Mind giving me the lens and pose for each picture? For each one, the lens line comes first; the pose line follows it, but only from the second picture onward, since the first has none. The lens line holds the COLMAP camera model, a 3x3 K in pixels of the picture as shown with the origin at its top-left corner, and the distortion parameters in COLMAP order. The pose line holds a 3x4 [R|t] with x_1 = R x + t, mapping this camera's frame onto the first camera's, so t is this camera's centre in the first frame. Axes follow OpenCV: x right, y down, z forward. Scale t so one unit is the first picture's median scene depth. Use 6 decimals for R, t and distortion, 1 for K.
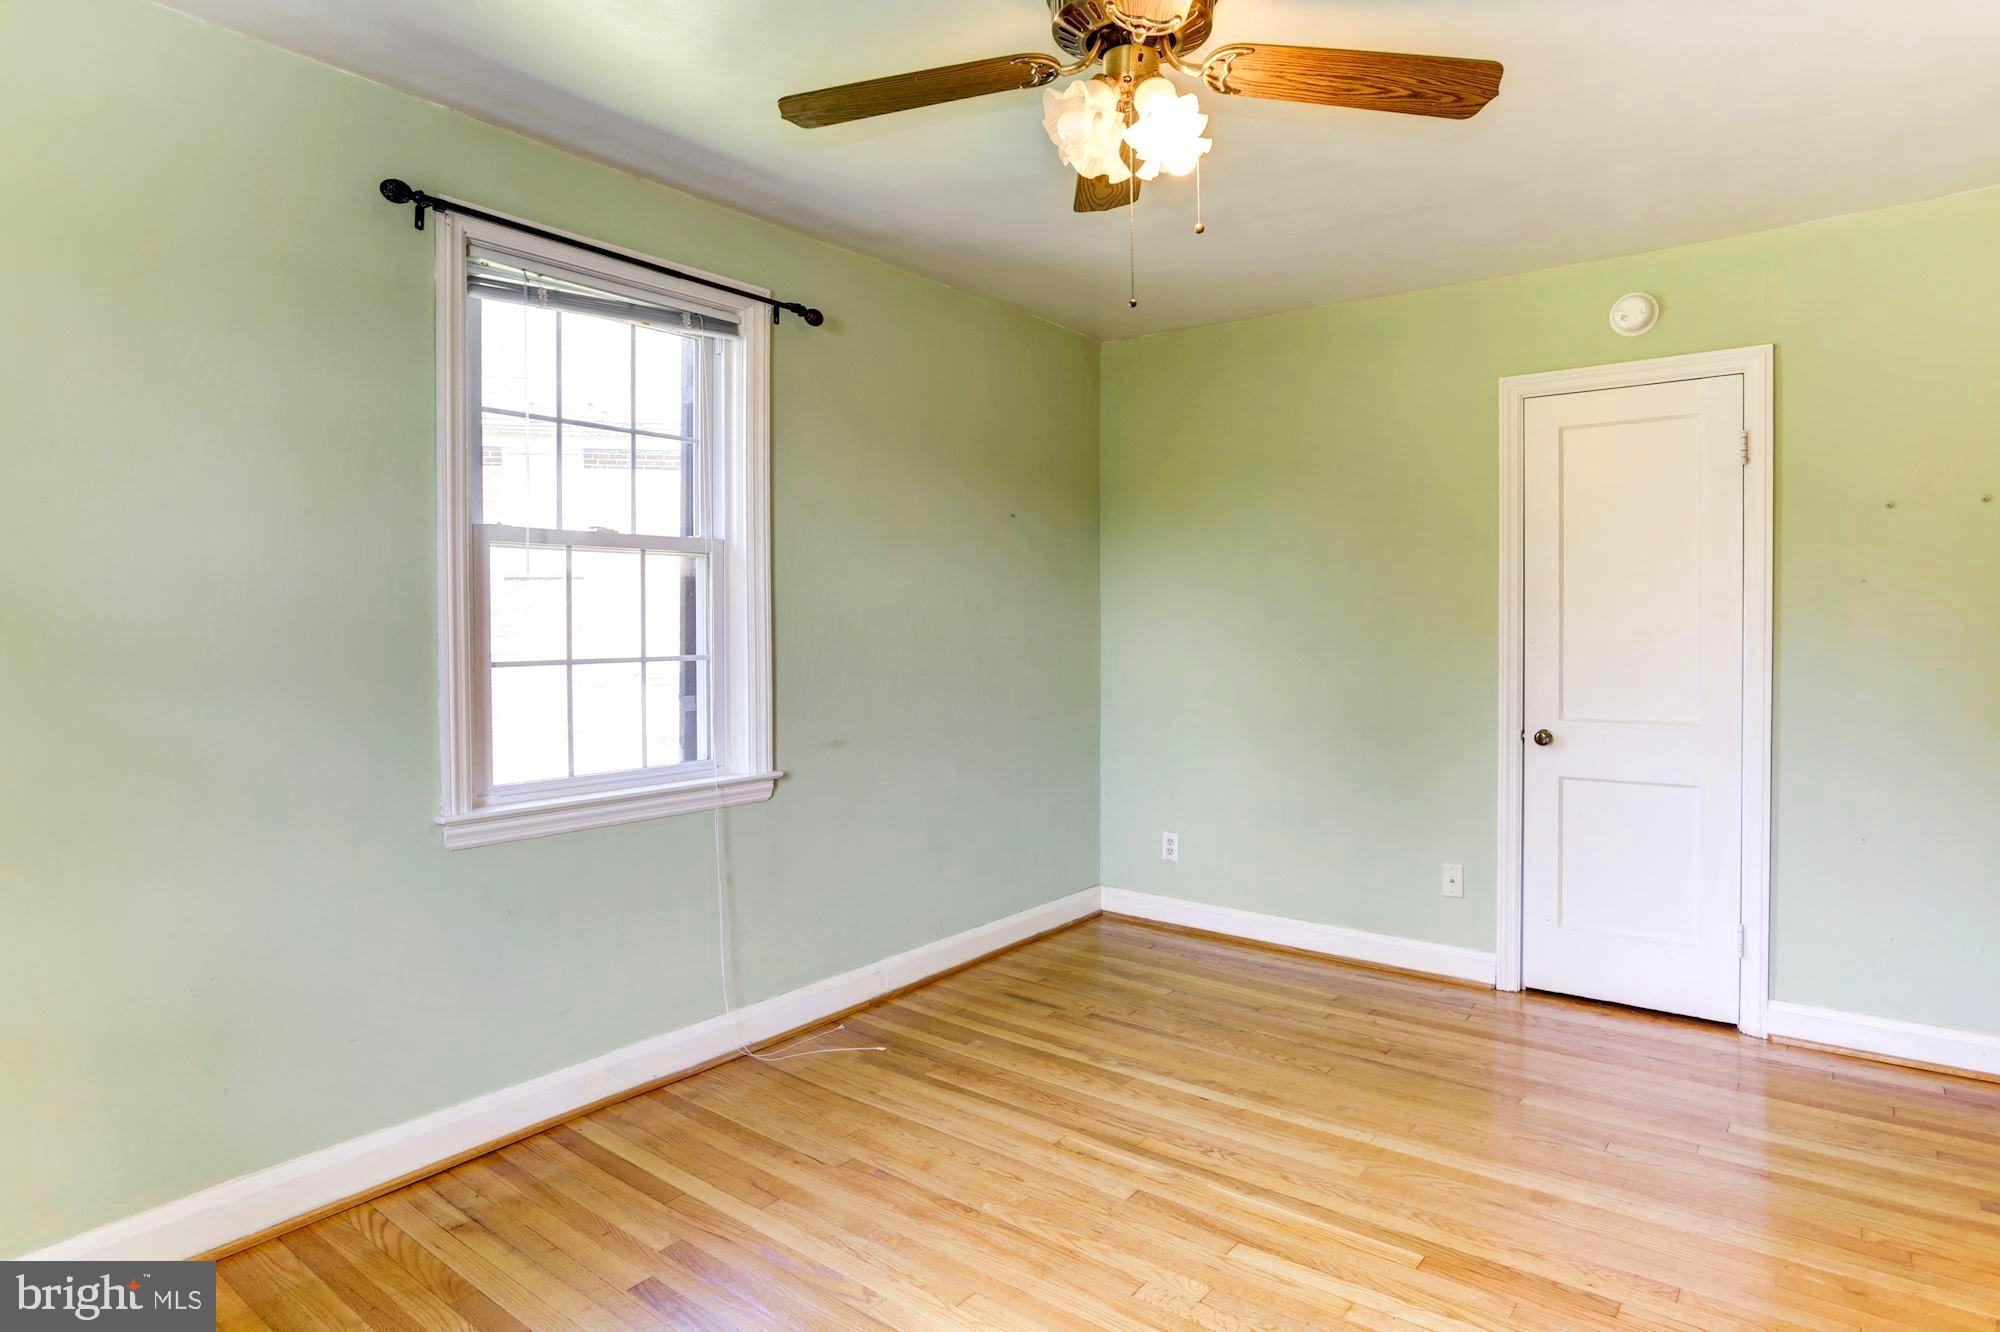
lens RADIAL K [[1109.5, 0, 997.8], [0, 1109.5, 638.7], [0, 0, 1]] dist [-0.023309, 0.001519]
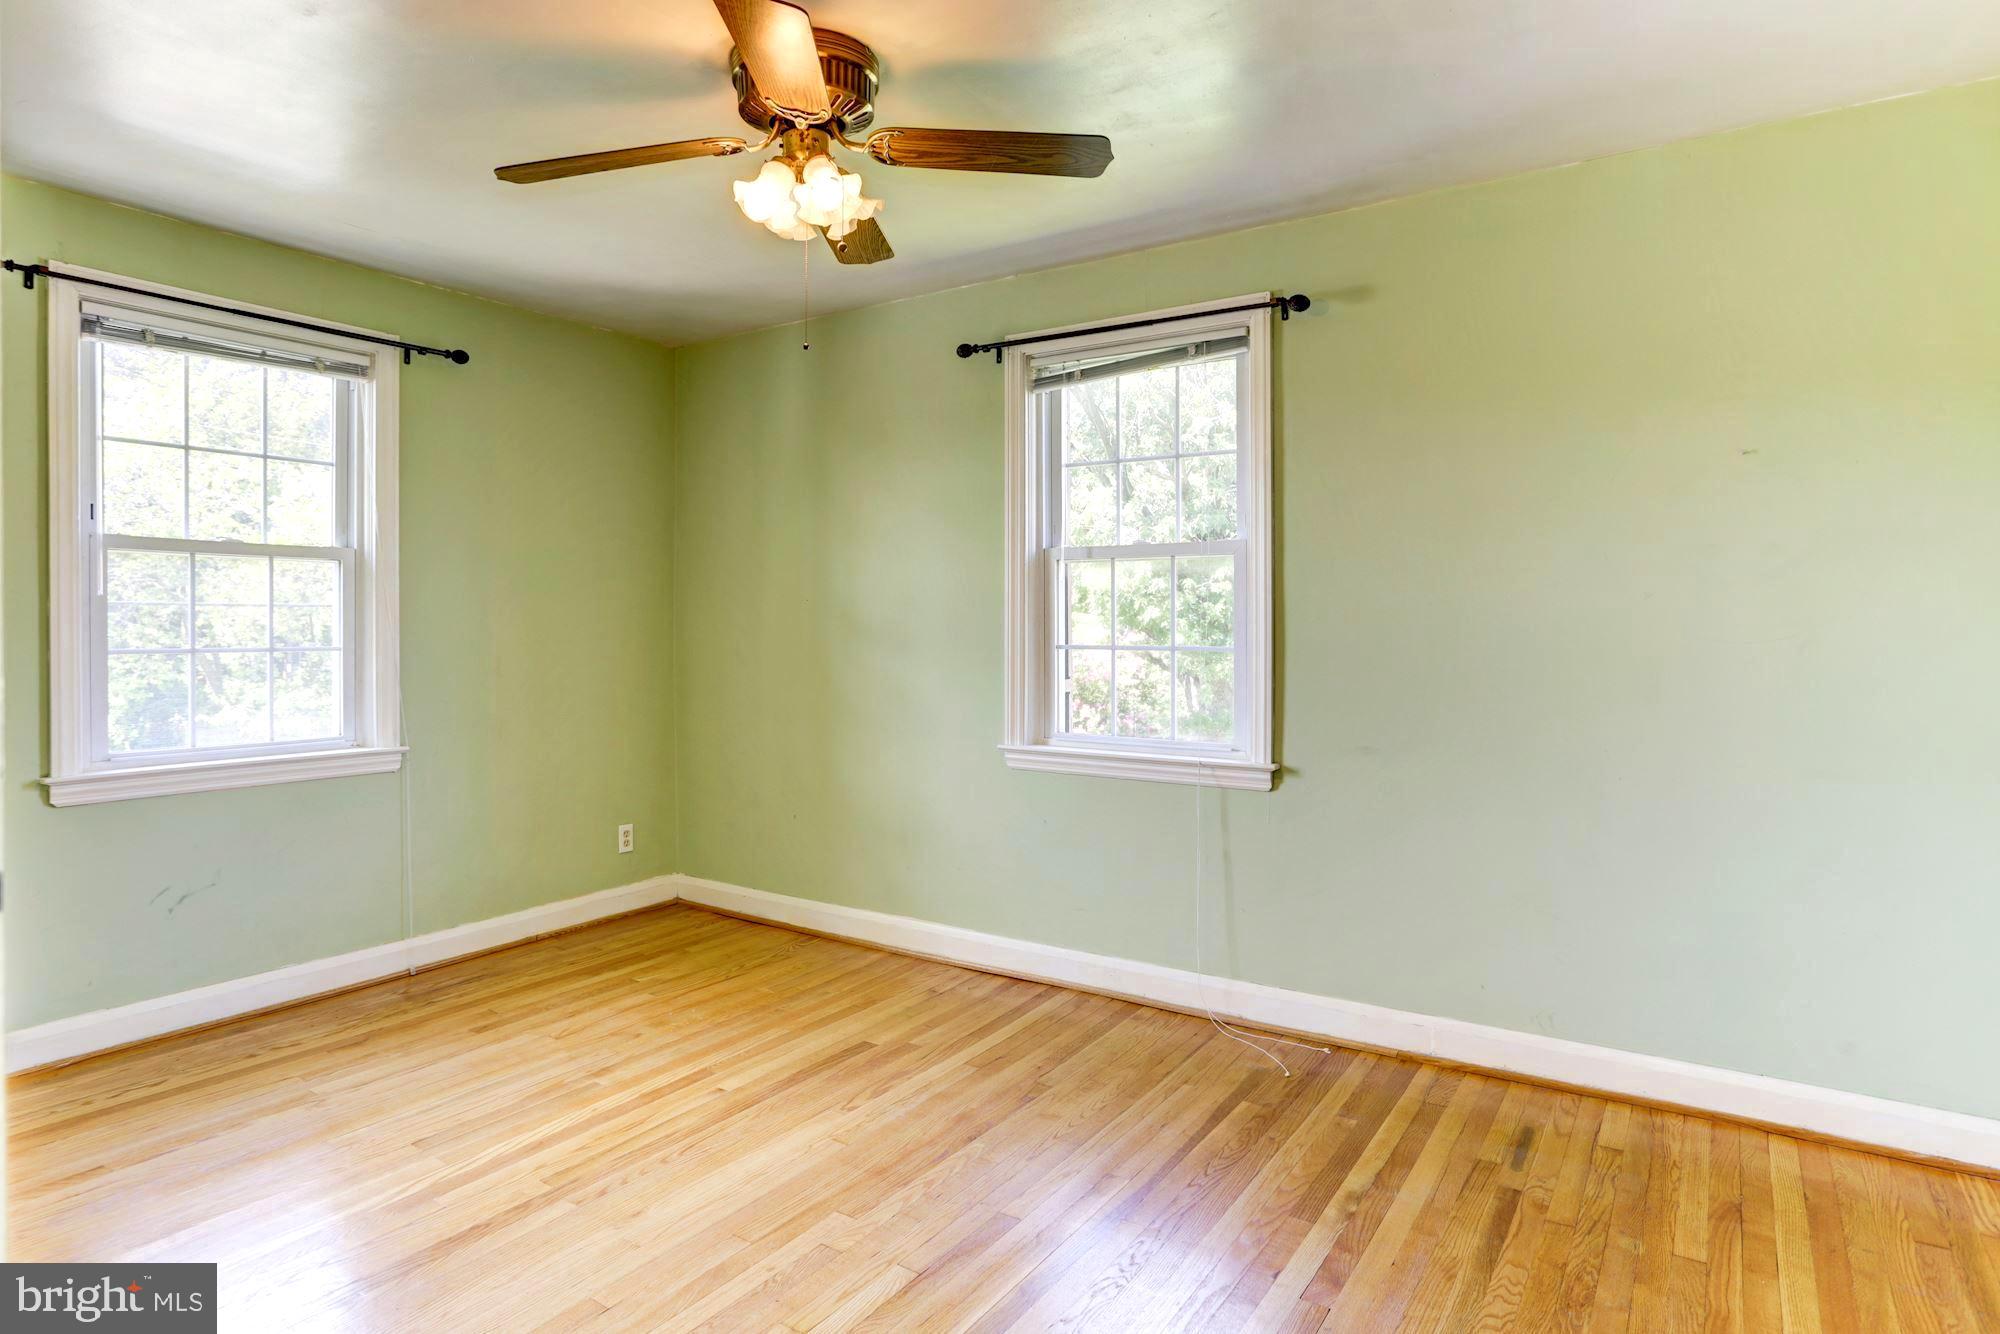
lens RADIAL K [[1109.5, 0, 997.8], [0, 1109.5, 639.7], [0, 0, 1]] dist [-0.023309, 0.001519]
pose [[0.075445, 0.021643, -0.996915, 0.872217], [-0.015121, 0.999674, 0.020558, -0.013174], [0.997035, 0.013524, 0.075747, 0.743155]]
